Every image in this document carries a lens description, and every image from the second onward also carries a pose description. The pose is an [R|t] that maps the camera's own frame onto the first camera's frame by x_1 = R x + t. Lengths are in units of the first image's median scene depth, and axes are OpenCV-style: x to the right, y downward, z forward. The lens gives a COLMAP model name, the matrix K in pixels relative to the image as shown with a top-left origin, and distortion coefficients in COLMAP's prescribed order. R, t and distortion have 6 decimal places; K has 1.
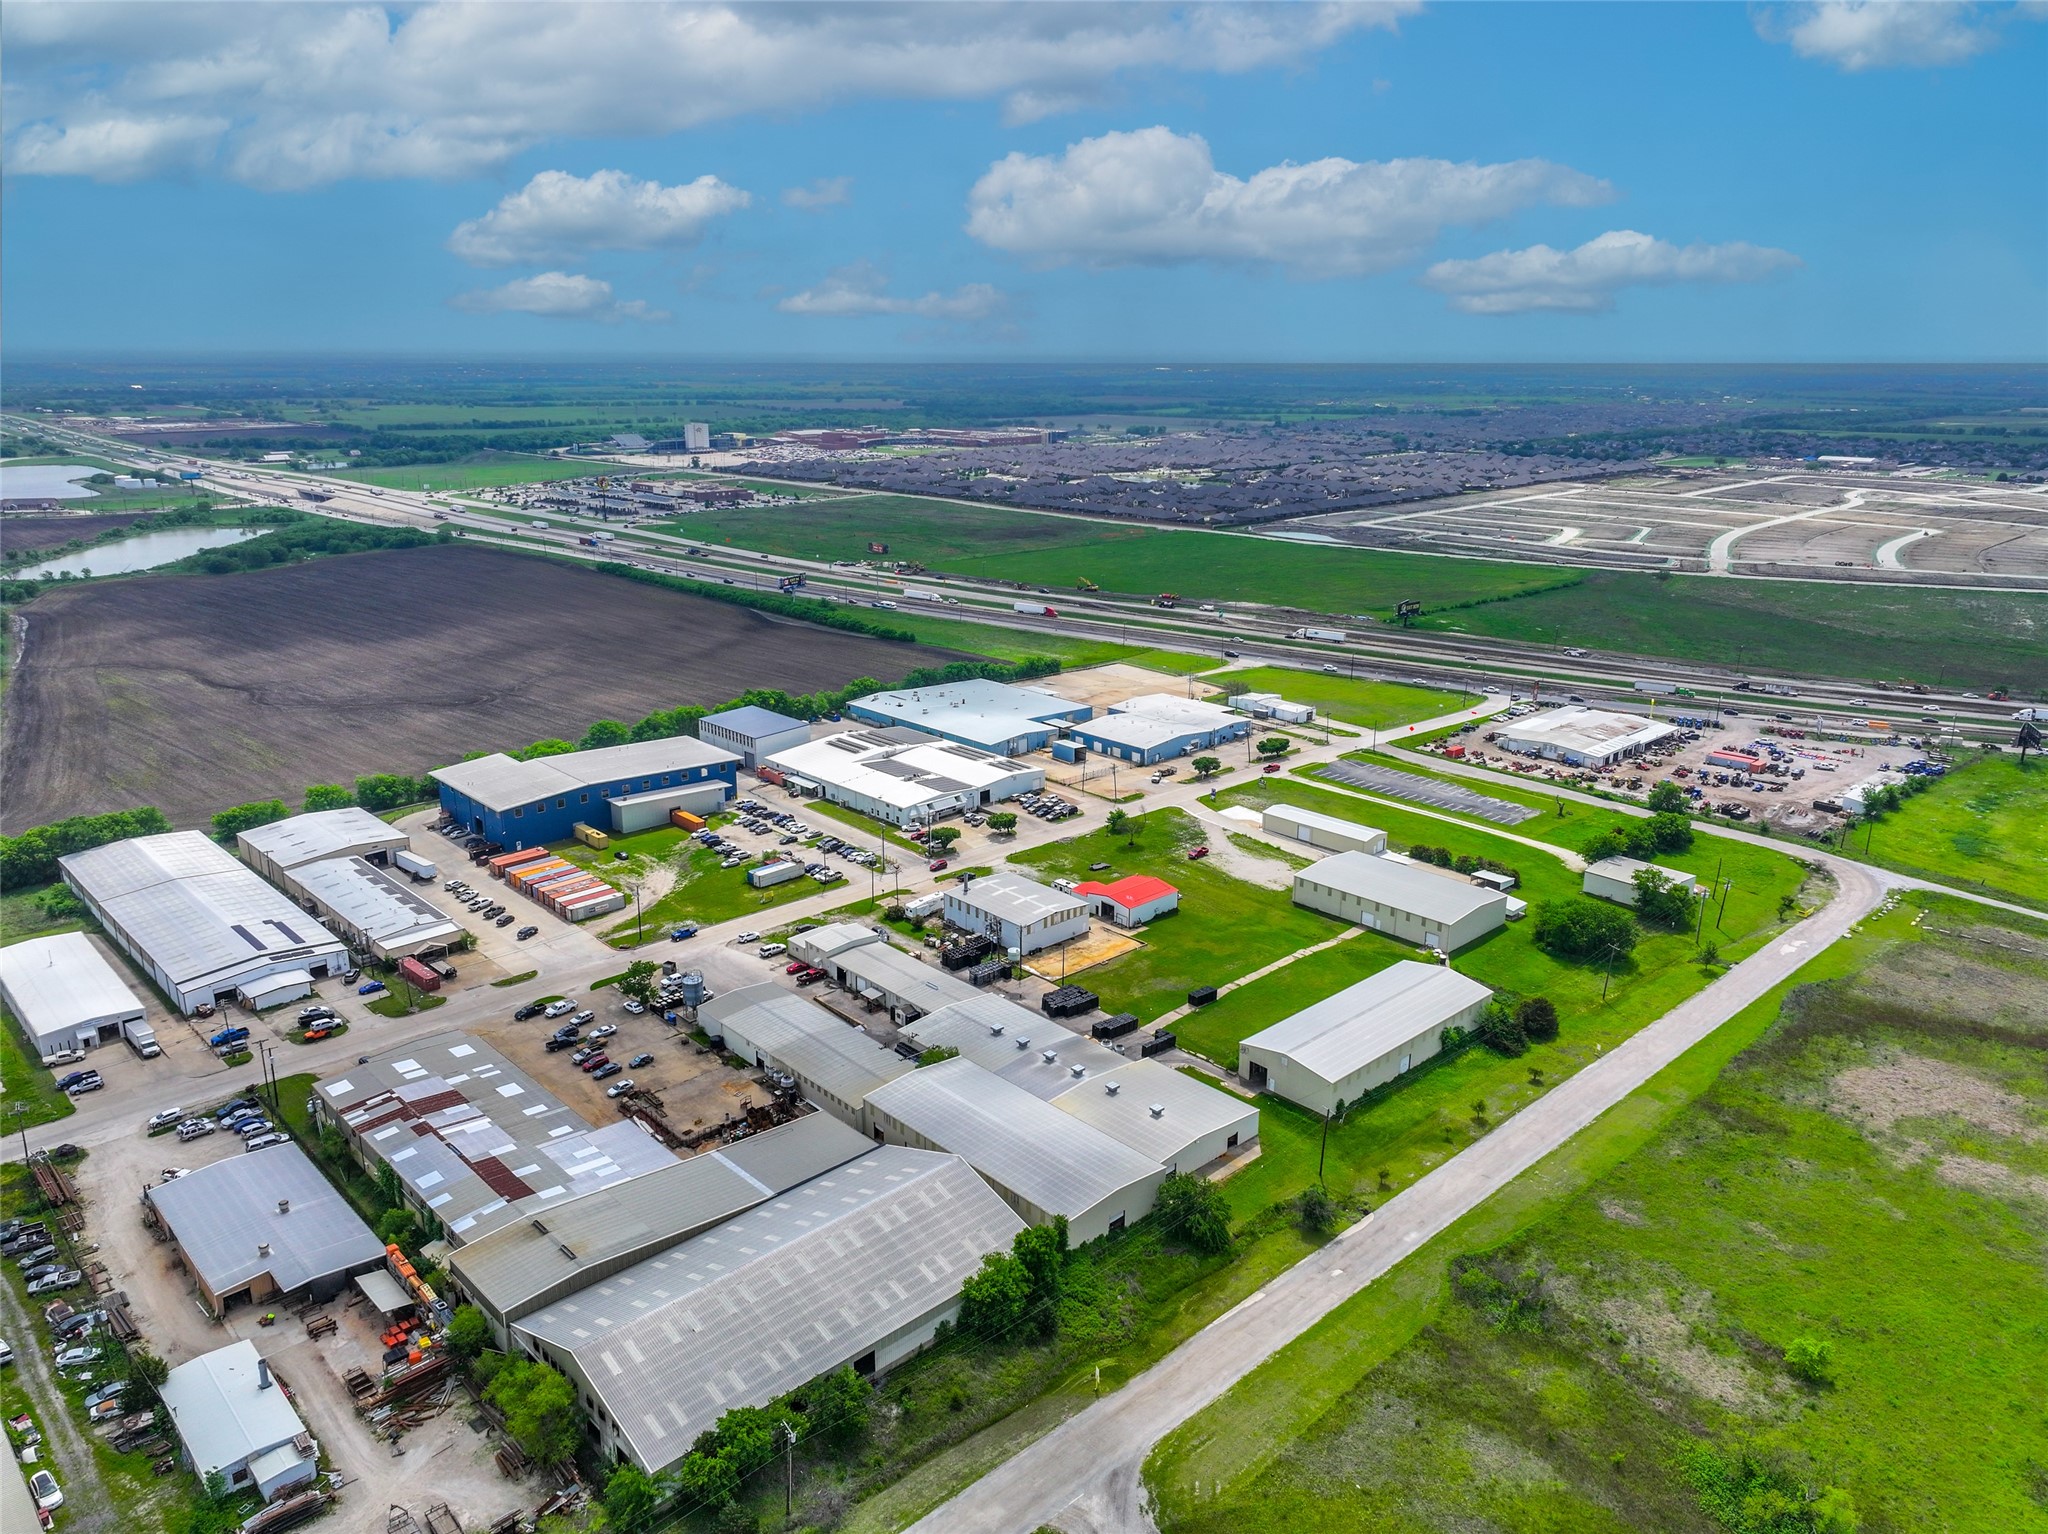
lens RADIAL K [[1437.9, 0, 1030.1], [0, 1437.9, 761.9], [0, 0, 1]] dist [0.010979, 0.001588]
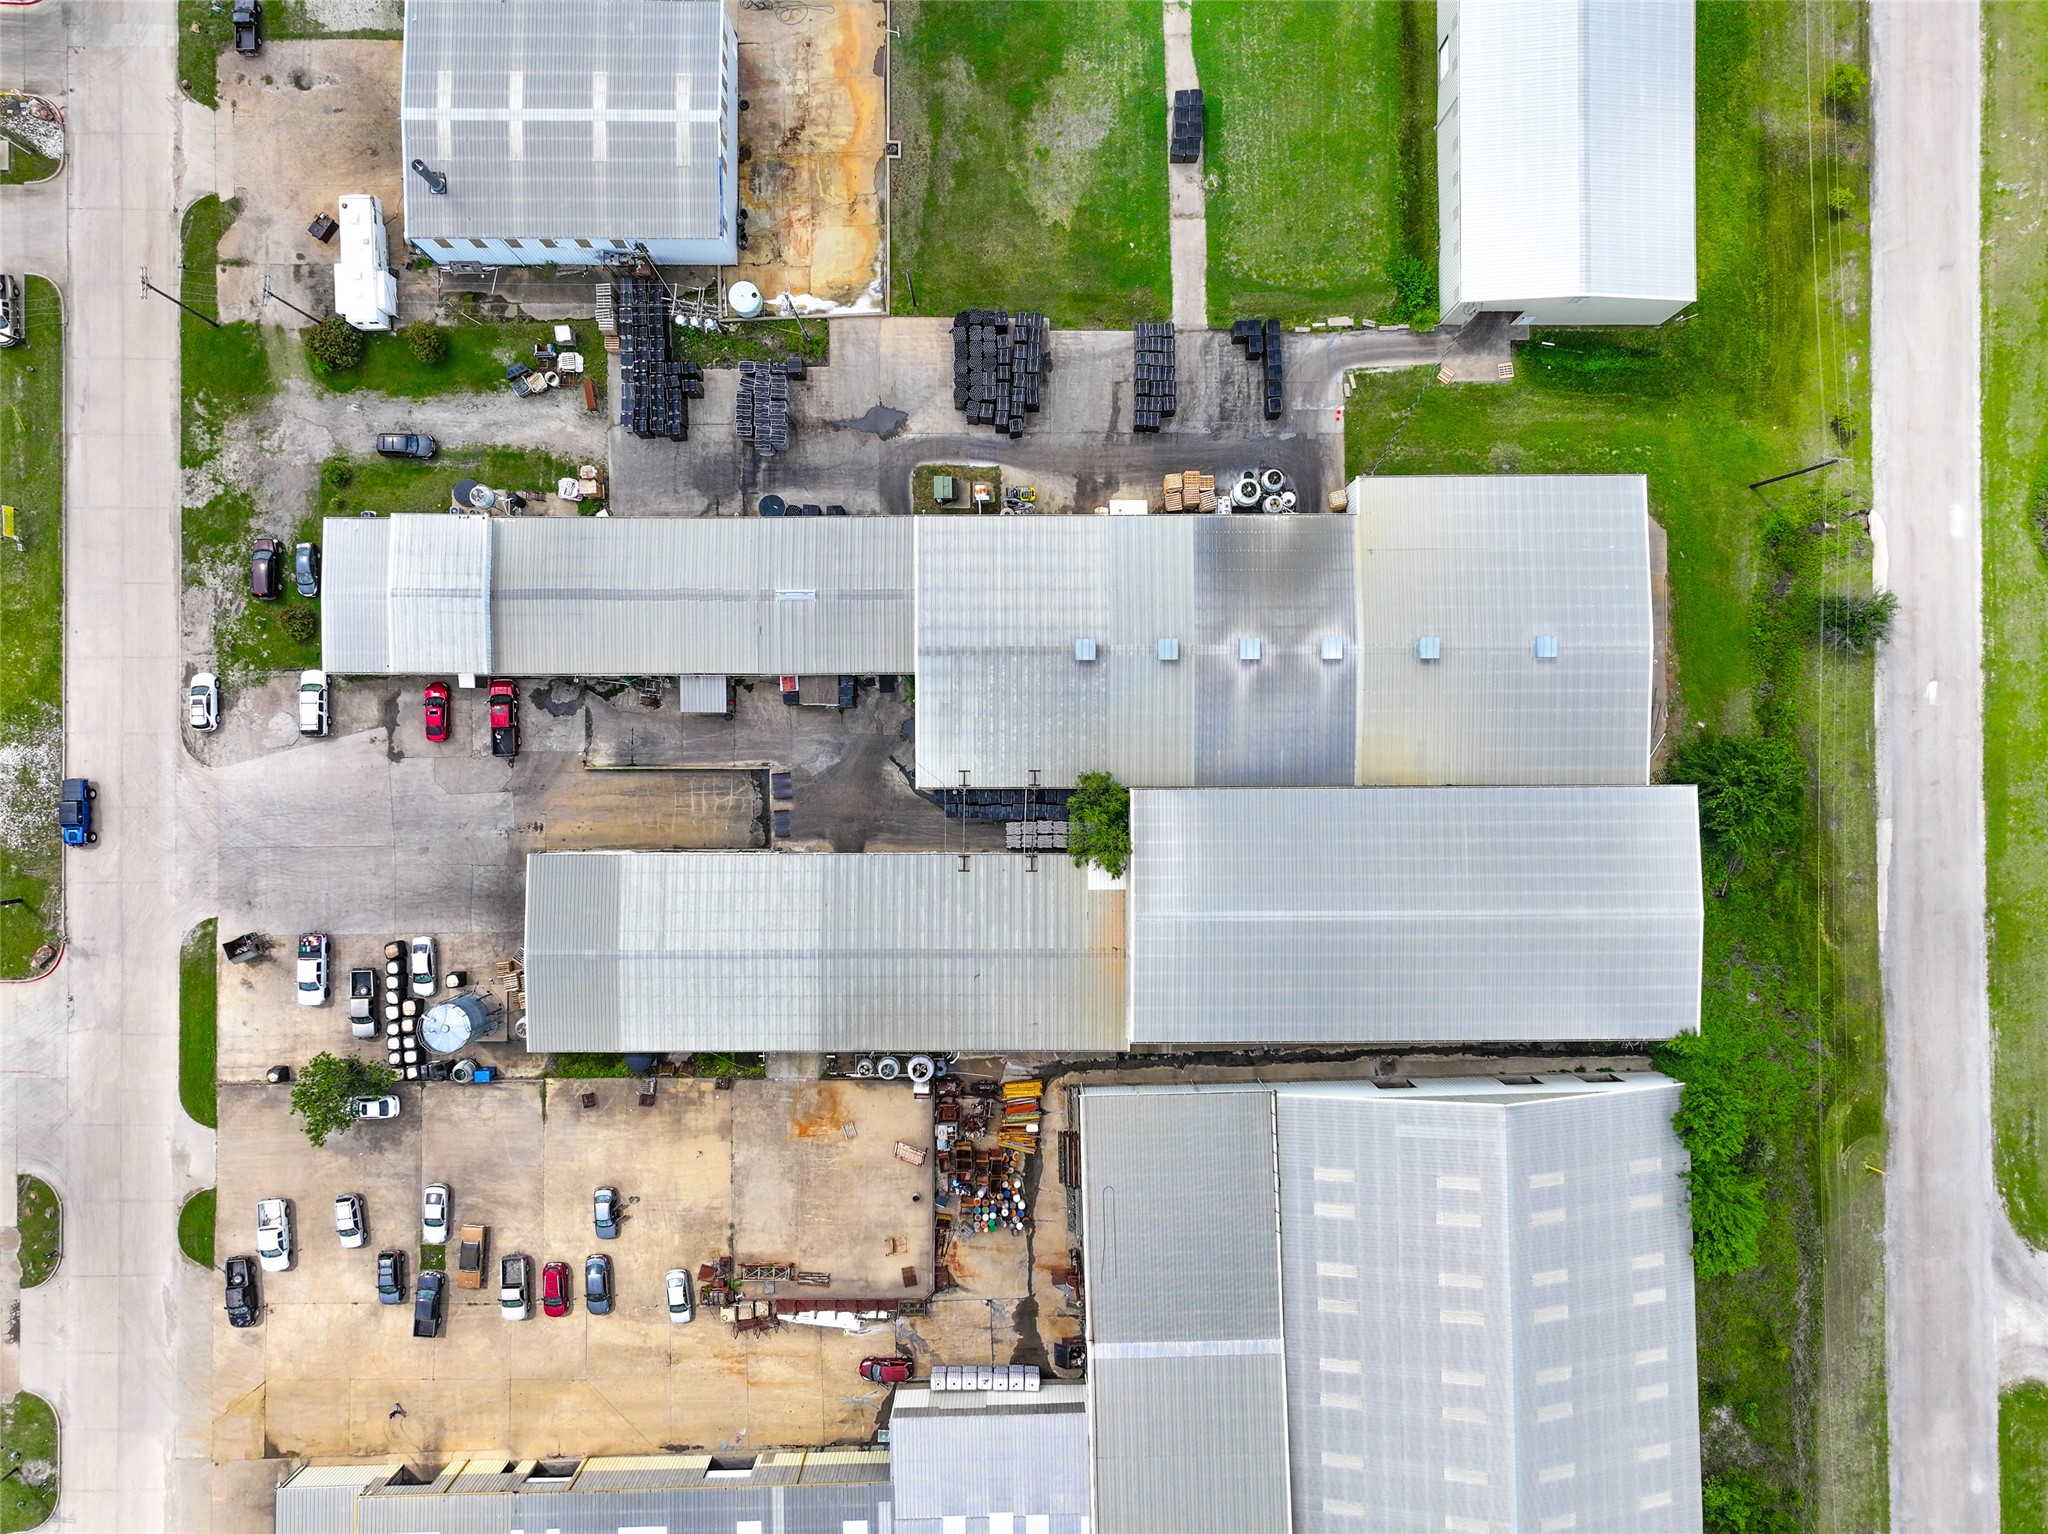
lens RADIAL K [[1437.9, 0, 1030.1], [0, 1437.9, 761.9], [0, 0, 1]] dist [0.010979, 0.001588]
pose [[0.679063, -0.734054, 0.006279, -0.043935], [0.203628, 0.196578, 0.959110, -0.175765], [-0.705273, -0.650017, 0.282963, 0.584229]]
